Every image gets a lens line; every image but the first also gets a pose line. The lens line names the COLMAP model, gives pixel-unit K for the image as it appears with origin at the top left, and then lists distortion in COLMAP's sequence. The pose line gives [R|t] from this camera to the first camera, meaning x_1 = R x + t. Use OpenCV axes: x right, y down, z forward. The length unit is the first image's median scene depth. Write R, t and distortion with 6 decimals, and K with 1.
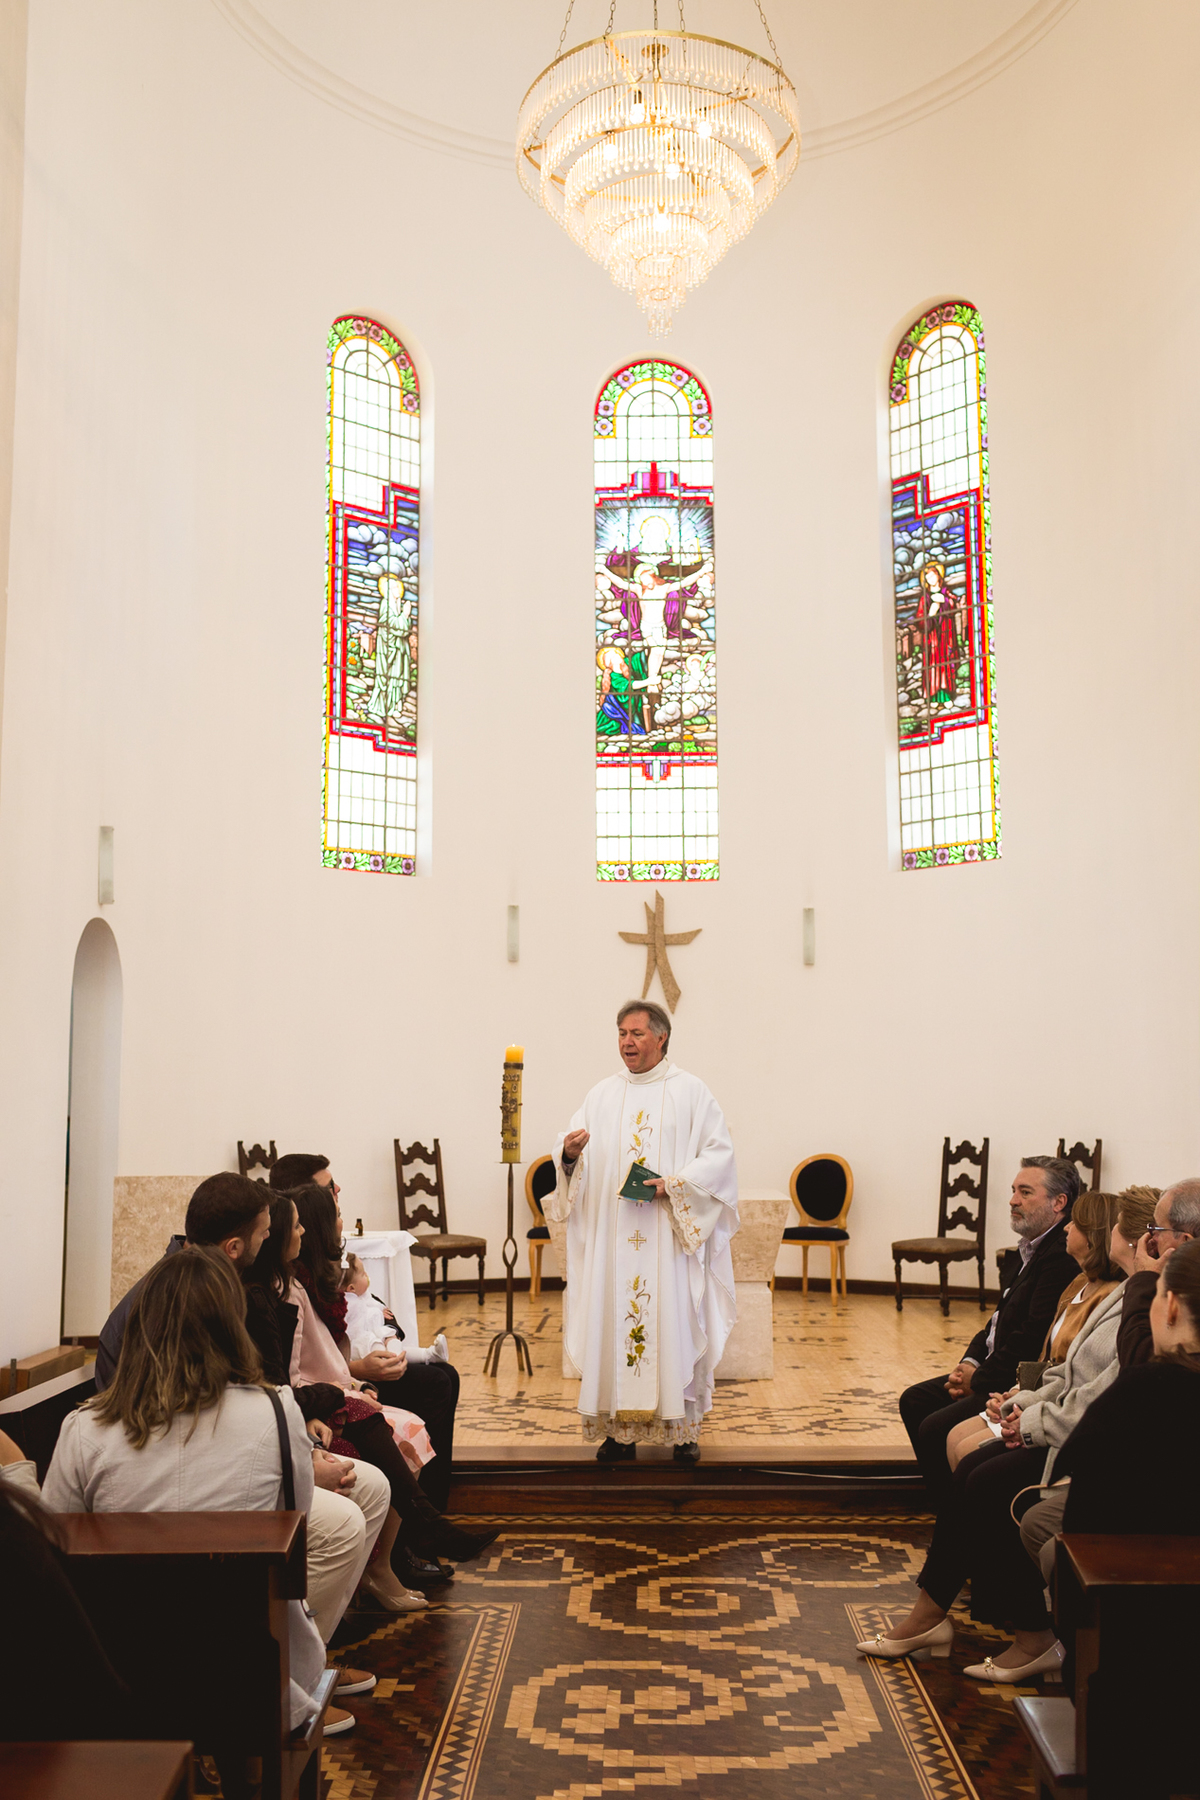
lens RADIAL K [[1711.5, 0, 600.0], [0, 1711.5, 900.0], [0, 0, 1]] dist [0.002349, 0.013593]
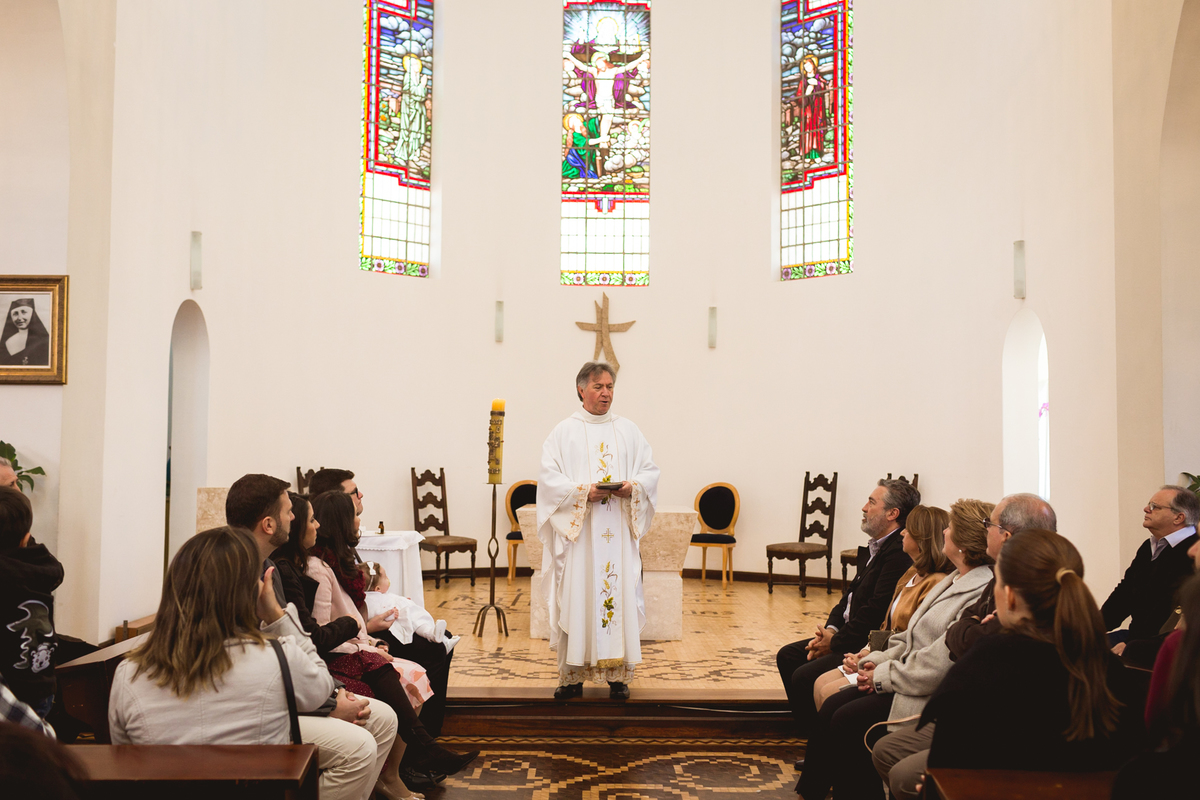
lens RADIAL K [[1188.6, 0, 600.0], [0, 1188.6, 400.0], [0, 0, 1]] dist [-0.002077, 0.003377]
pose [[0.999322, 0.016222, 0.033061, -0.000207], [-0.018664, 0.997013, 0.074946, 0.009689], [-0.031747, -0.075513, 0.996639, 0.037606]]
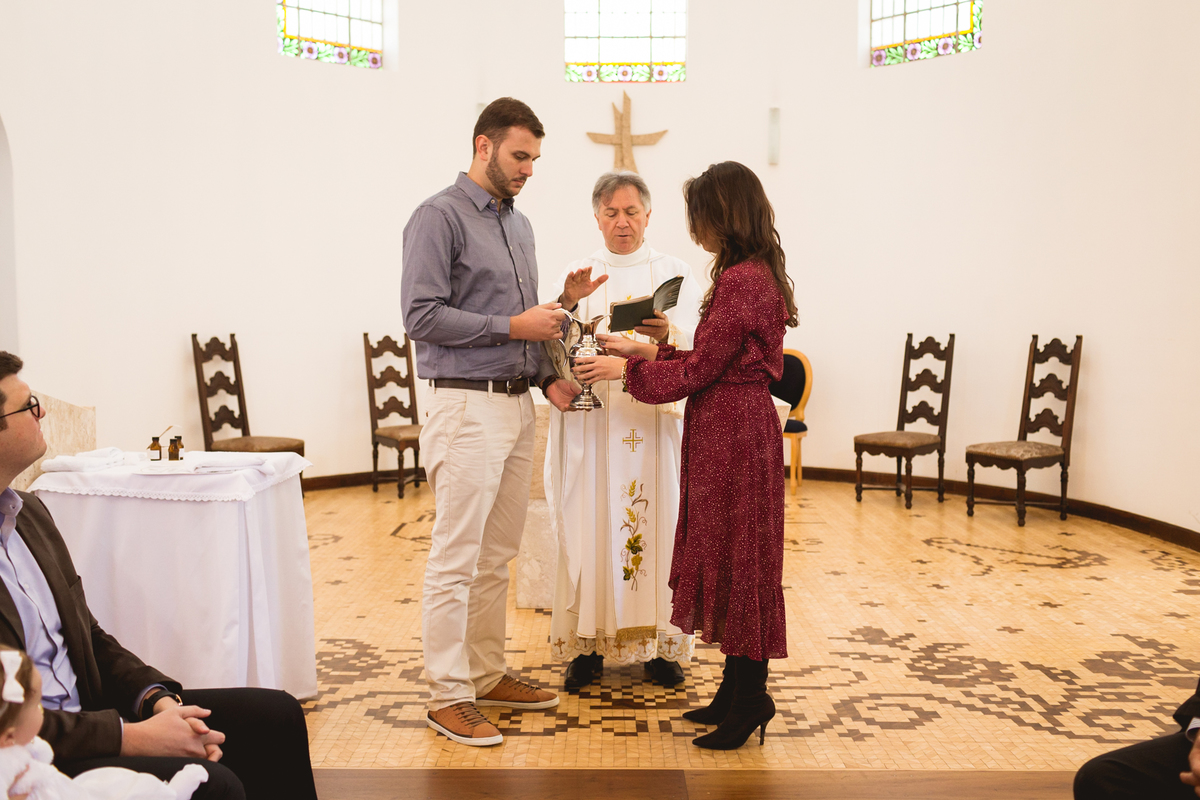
lens RADIAL K [[1164.4, 0, 600.0], [0, 1164.4, 400.0], [0, 0, 1]] dist [0.005416, 0.008189]
pose [[0.999771, 0.003023, 0.021196, 0.005015], [-0.007044, 0.981314, 0.192283, 0.043458], [-0.020219, -0.192388, 0.981111, 0.301153]]
